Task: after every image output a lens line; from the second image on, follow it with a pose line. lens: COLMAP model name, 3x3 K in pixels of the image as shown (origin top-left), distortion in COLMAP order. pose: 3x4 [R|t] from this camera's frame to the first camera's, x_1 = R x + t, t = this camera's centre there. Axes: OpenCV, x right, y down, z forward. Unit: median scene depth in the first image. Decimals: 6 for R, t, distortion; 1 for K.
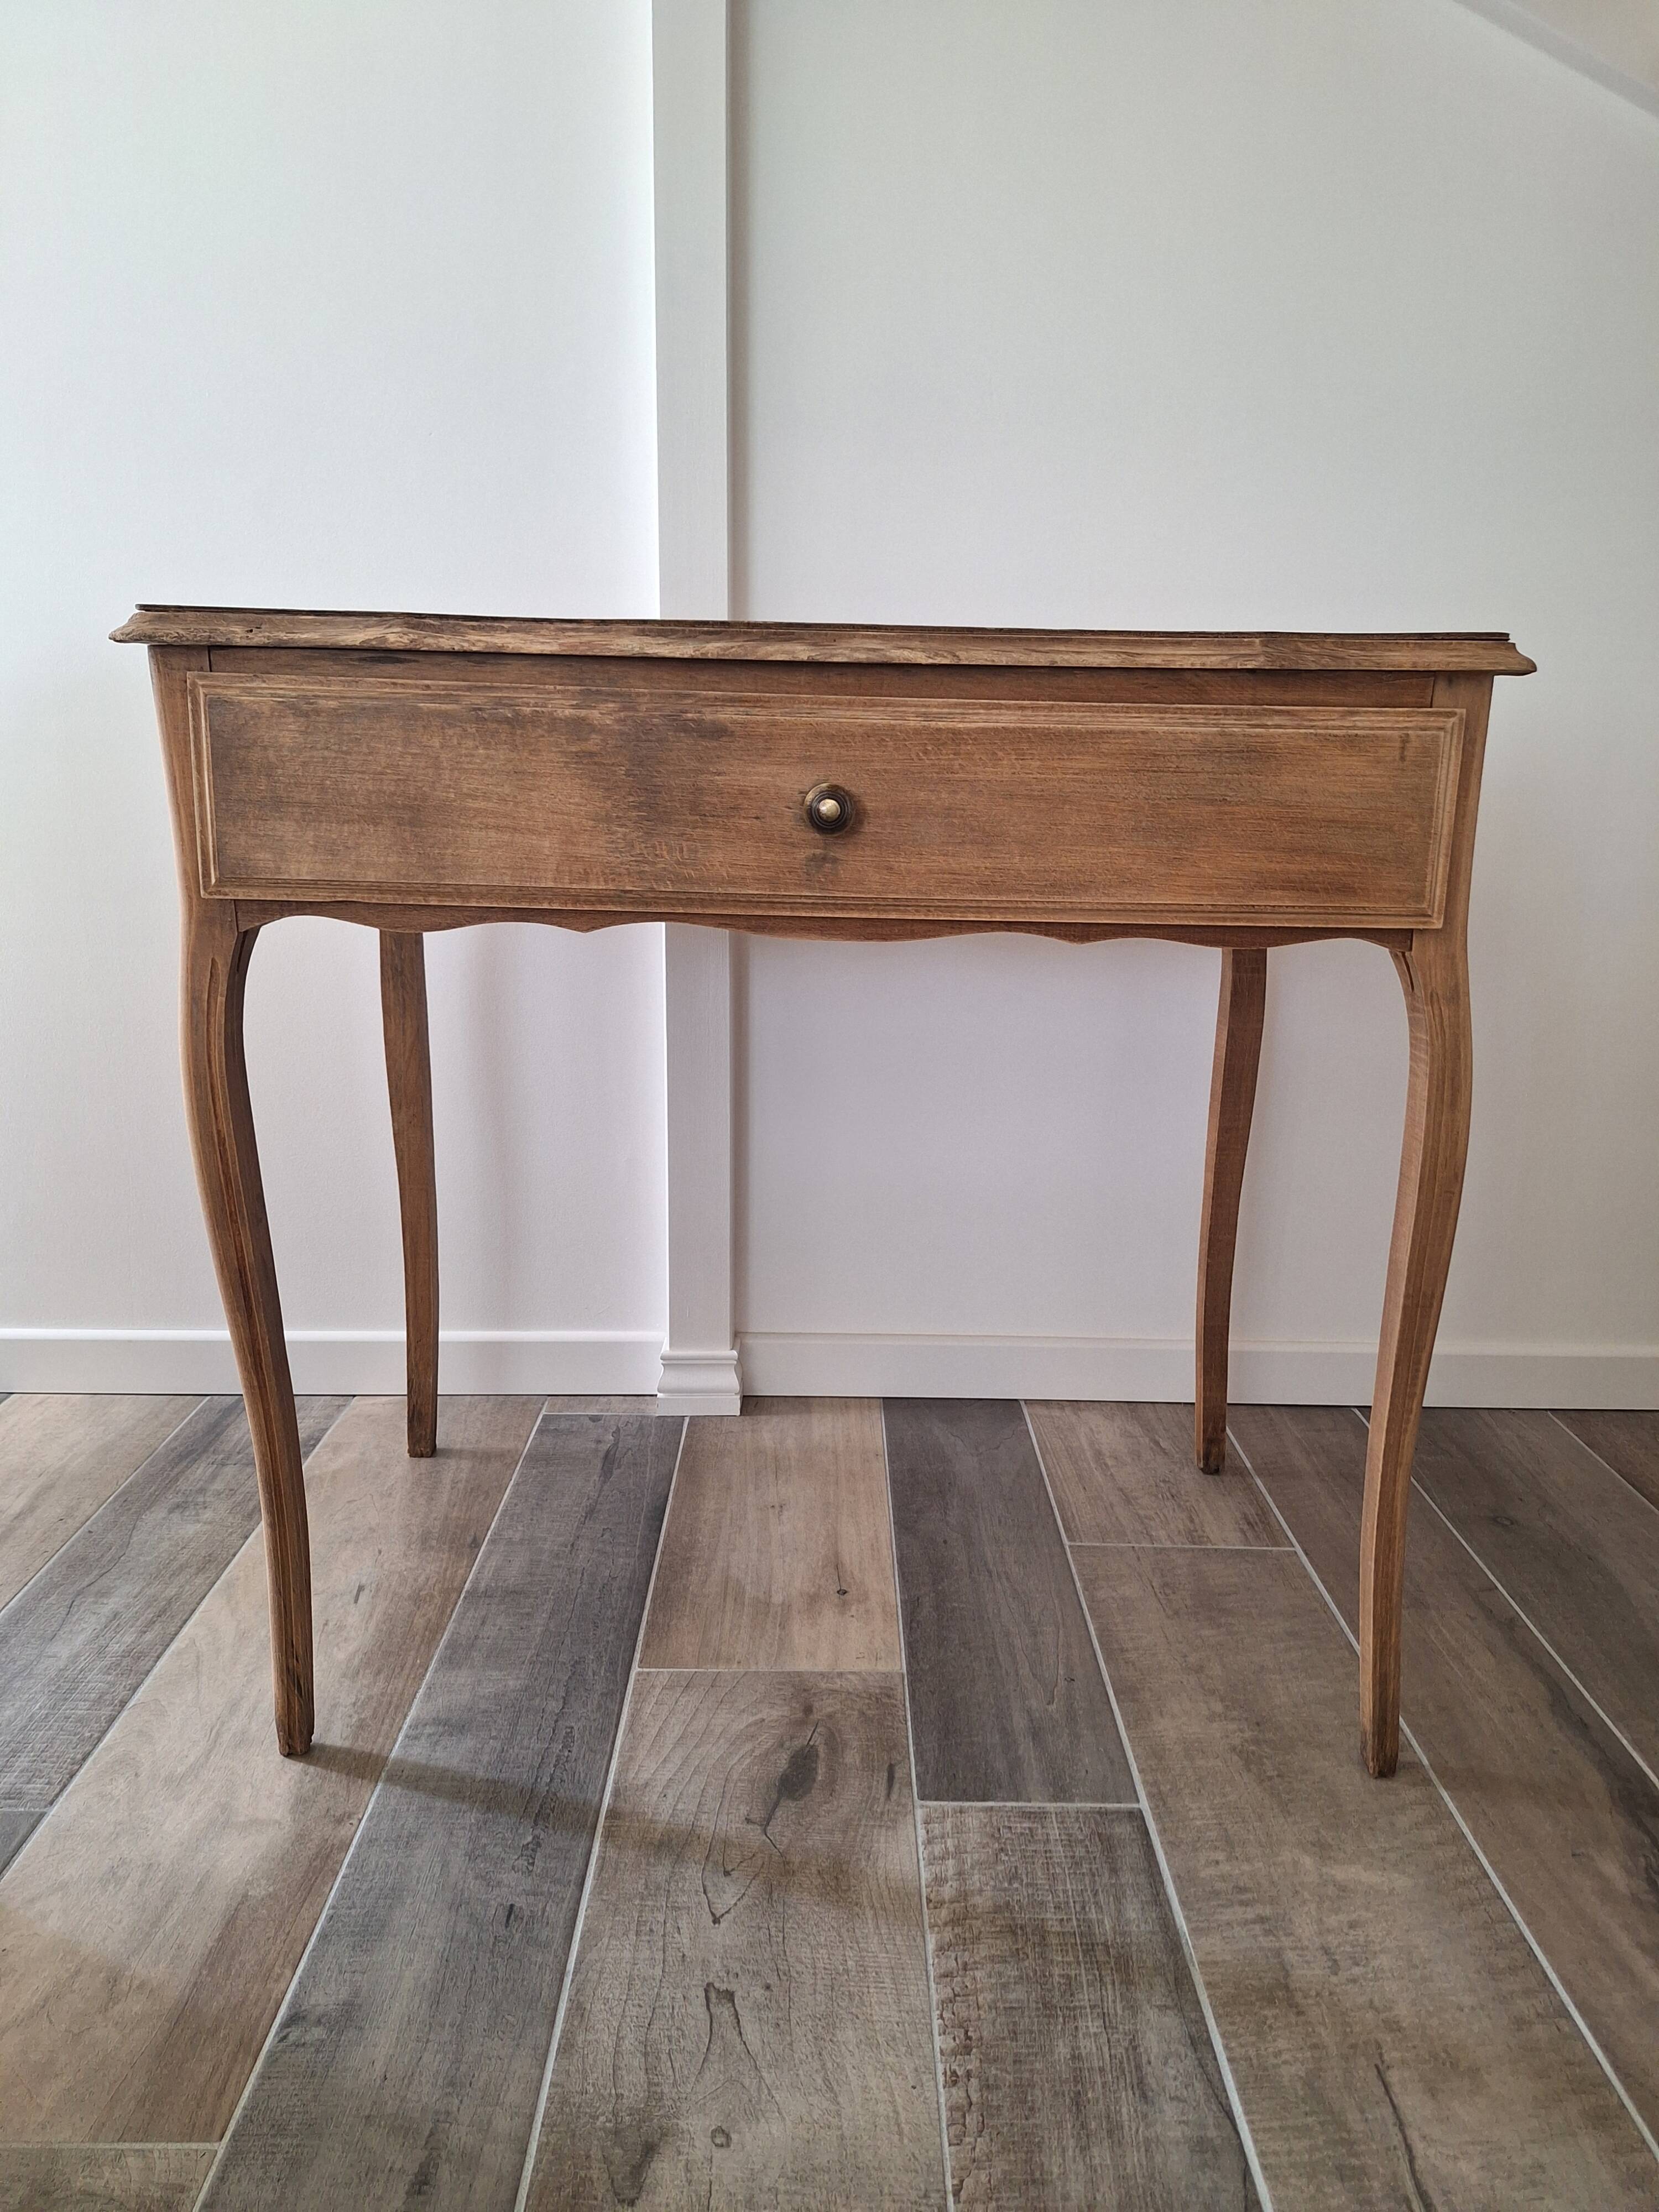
lens RADIAL K [[1542.9, 0, 844.9], [0, 1542.9, 1120.0], [0, 0, 1]] dist [0.059026, -0.065455]
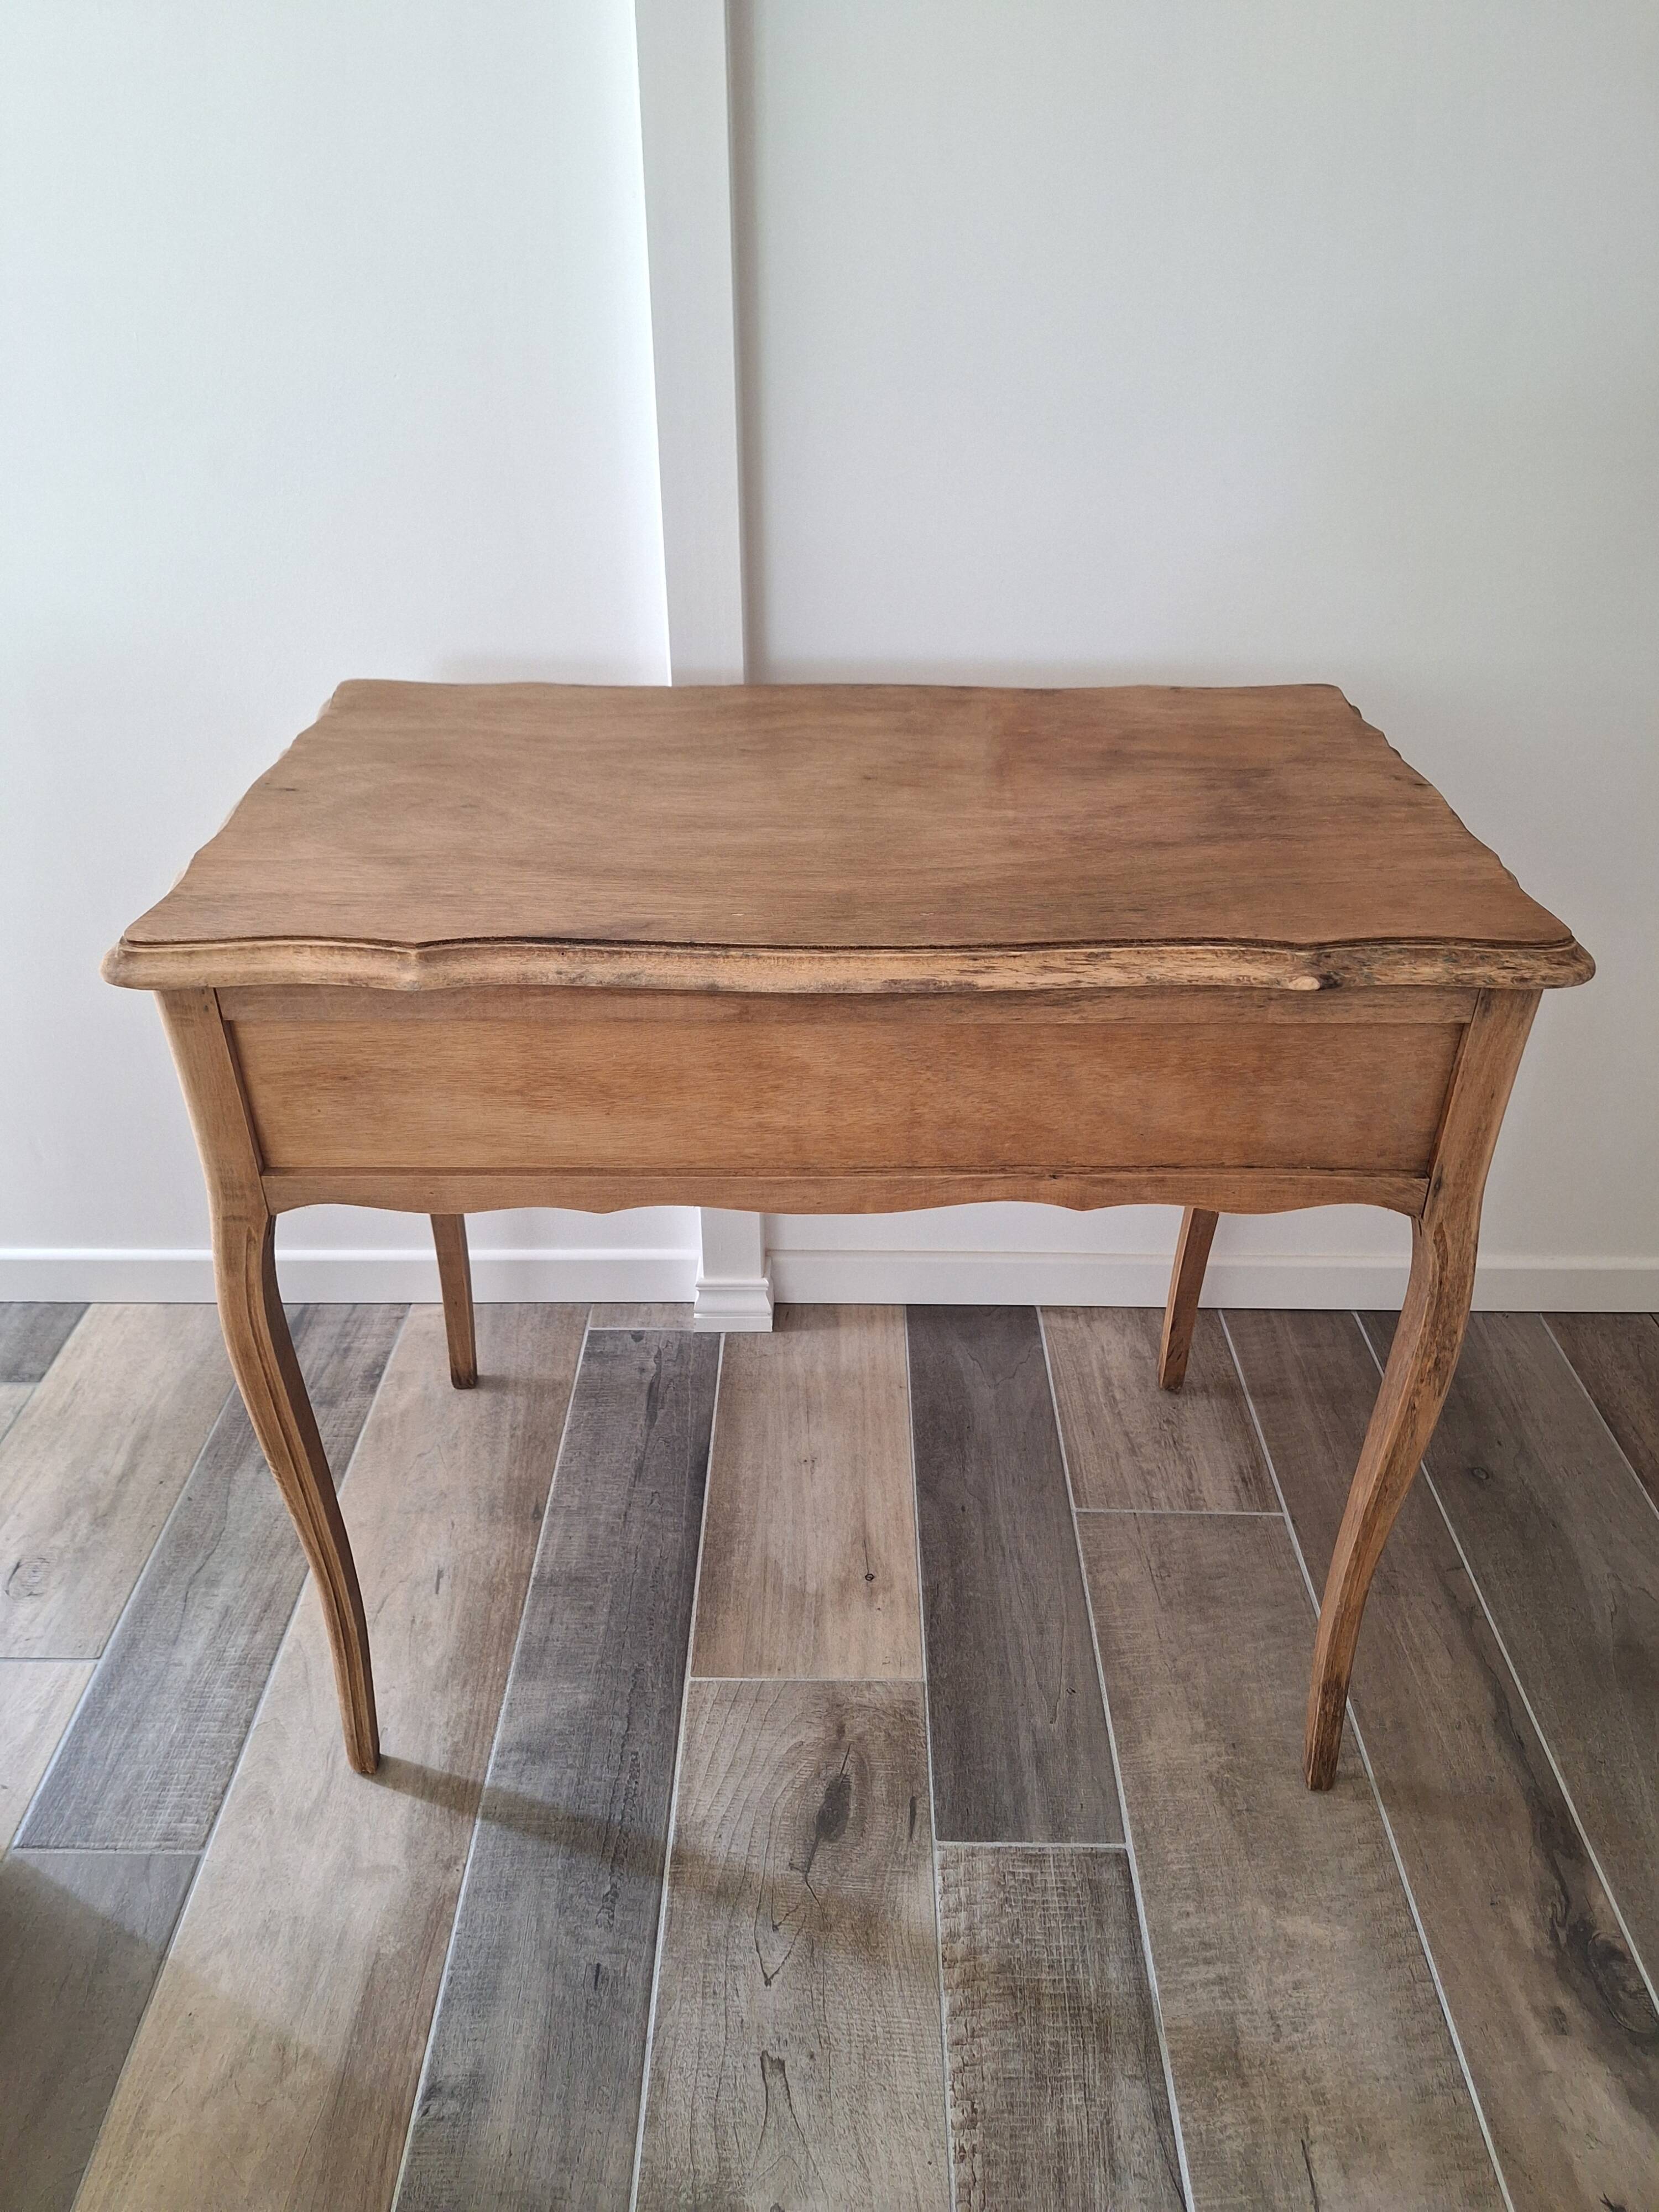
lens RADIAL K [[1549.7, 0, 837.4], [0, 1549.7, 1114.9], [0, 0, 1]] dist [0.066019, -0.076279]
pose [[0.999817, -0.001498, -0.019076, -0.003780], [0.007594, 0.946132, 0.323691, -0.453474], [0.017563, -0.323777, 0.945970, 0.059085]]
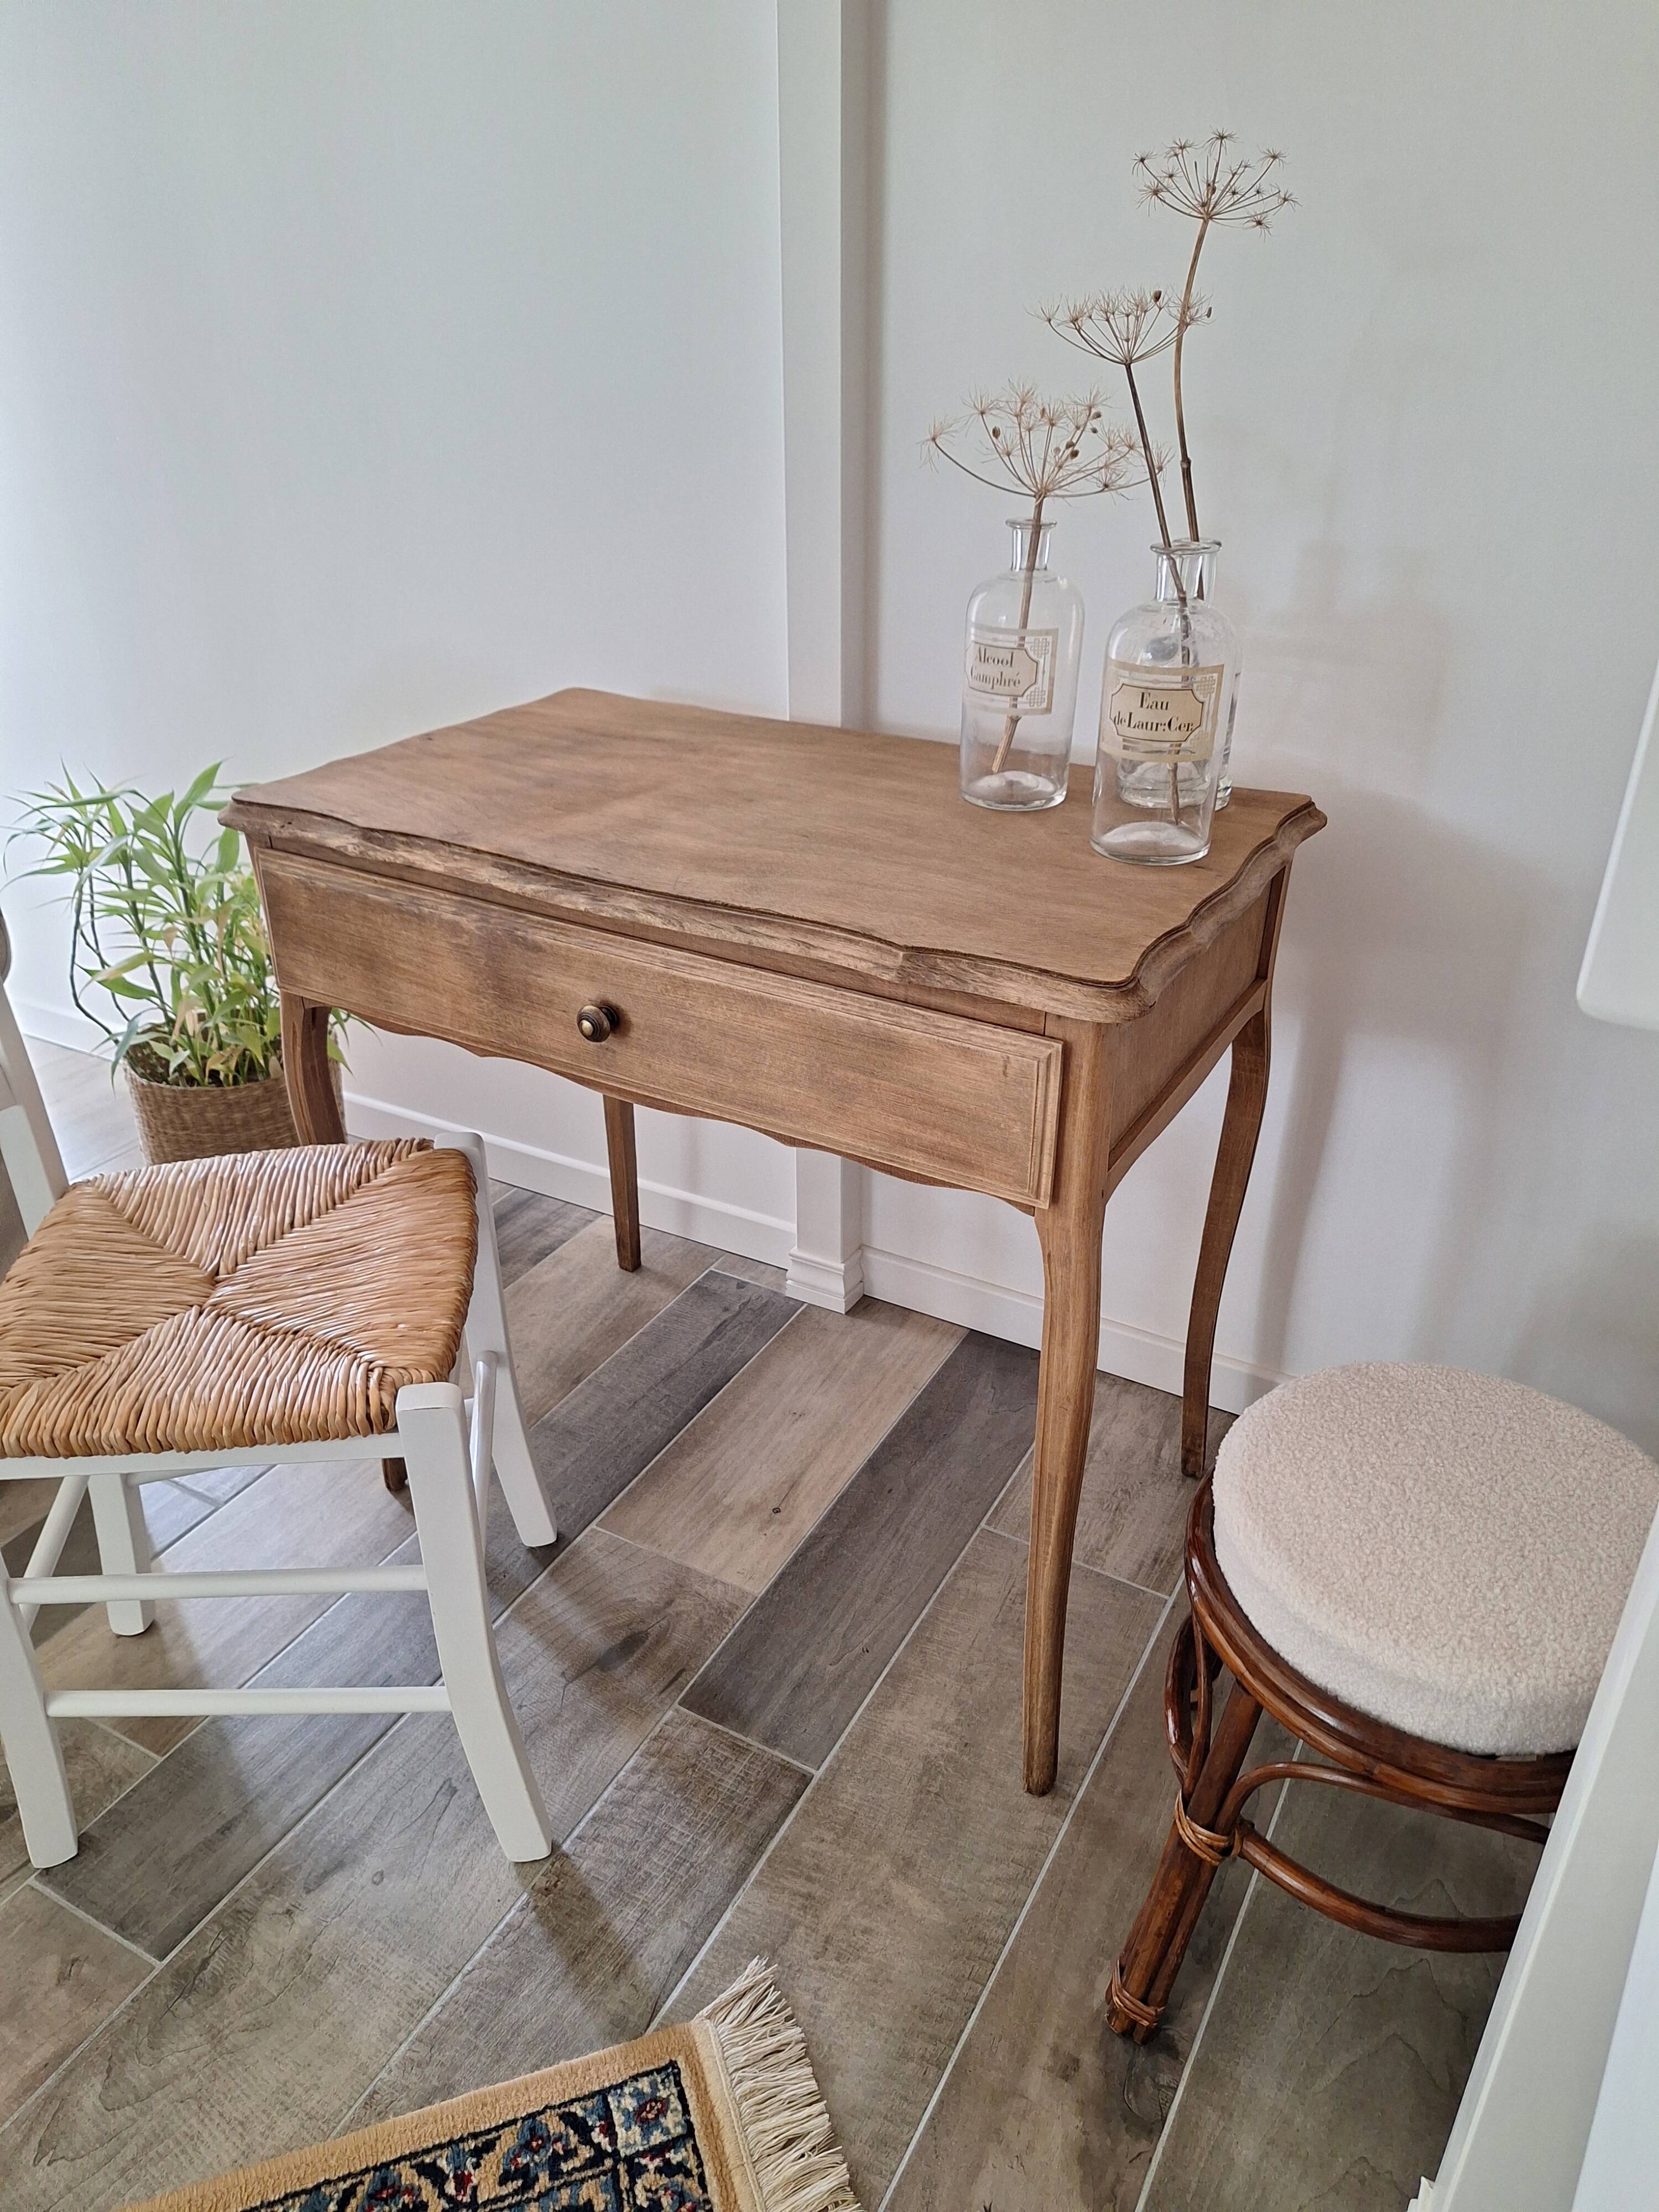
lens RADIAL K [[1533.5, 0, 848.1], [0, 1533.5, 1118.8], [0, 0, 1]] dist [0.107944, -0.152228]
pose [[0.873257, 0.220624, -0.434451, 0.646521], [-0.103666, 0.955329, 0.276766, -0.440390], [0.476105, -0.196650, 0.857119, 0.002207]]
